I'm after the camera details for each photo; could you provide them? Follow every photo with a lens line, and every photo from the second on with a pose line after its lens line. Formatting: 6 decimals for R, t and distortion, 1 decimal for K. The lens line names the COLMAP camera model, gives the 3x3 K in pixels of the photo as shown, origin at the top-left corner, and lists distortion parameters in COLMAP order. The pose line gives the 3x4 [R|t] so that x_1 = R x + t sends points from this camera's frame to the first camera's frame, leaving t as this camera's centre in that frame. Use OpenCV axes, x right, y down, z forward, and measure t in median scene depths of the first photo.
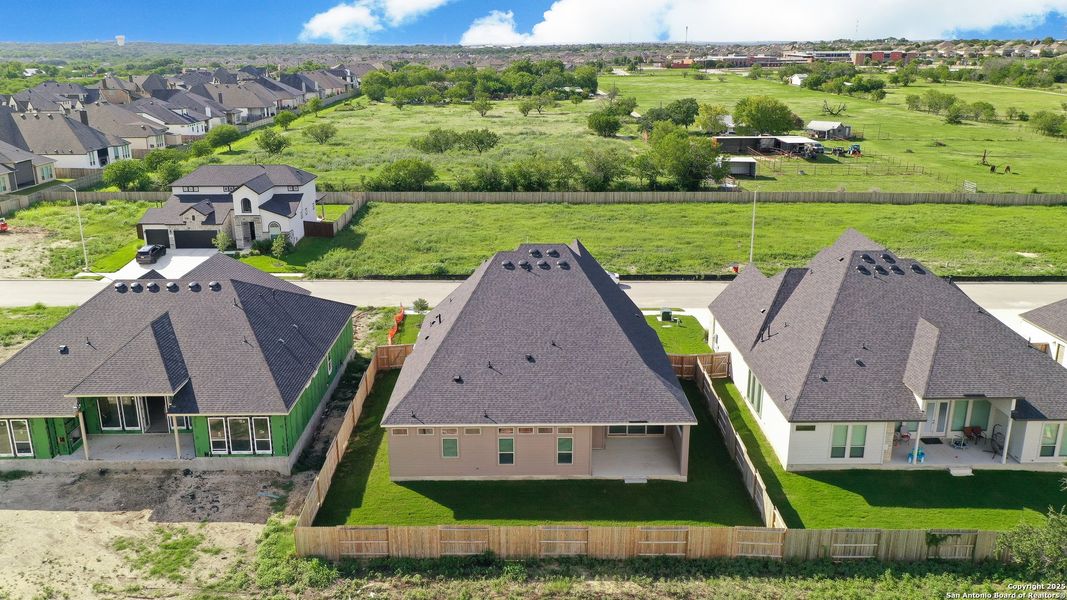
lens RADIAL K [[845.2, 0, 533.5], [0, 845.2, 300.0], [0, 0, 1]] dist [-0.000688, -0.000972]
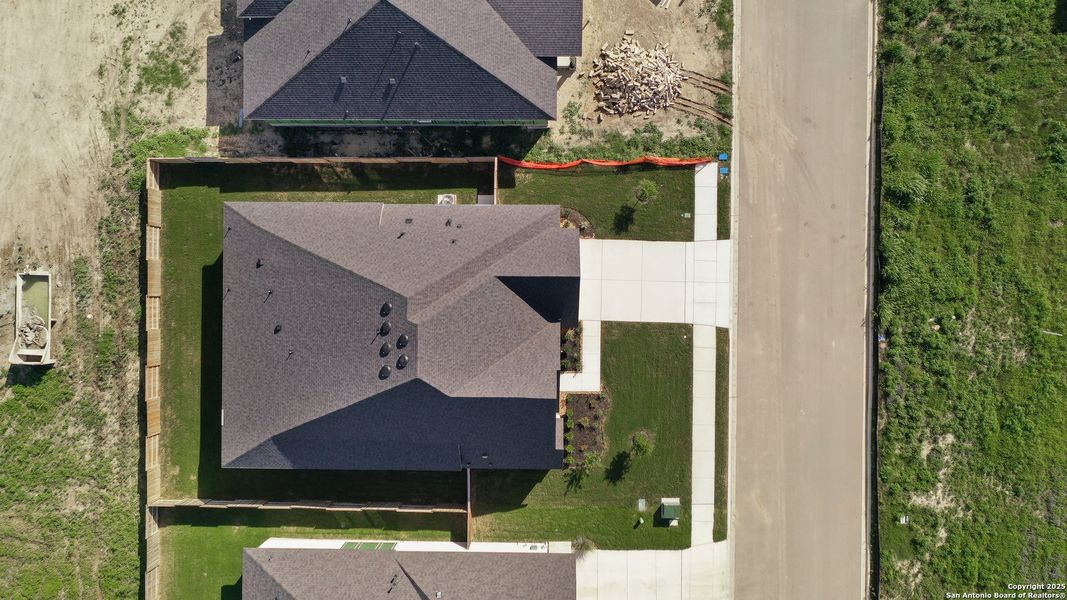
lens RADIAL K [[845.2, 0, 533.5], [0, 845.2, 300.0], [0, 0, 1]] dist [-0.000688, -0.000972]
pose [[-0.018077, 0.999822, 0.005434, -0.058588], [-0.260085, -0.009950, 0.965535, -1.153961], [0.965417, 0.016041, 0.260218, 1.144222]]
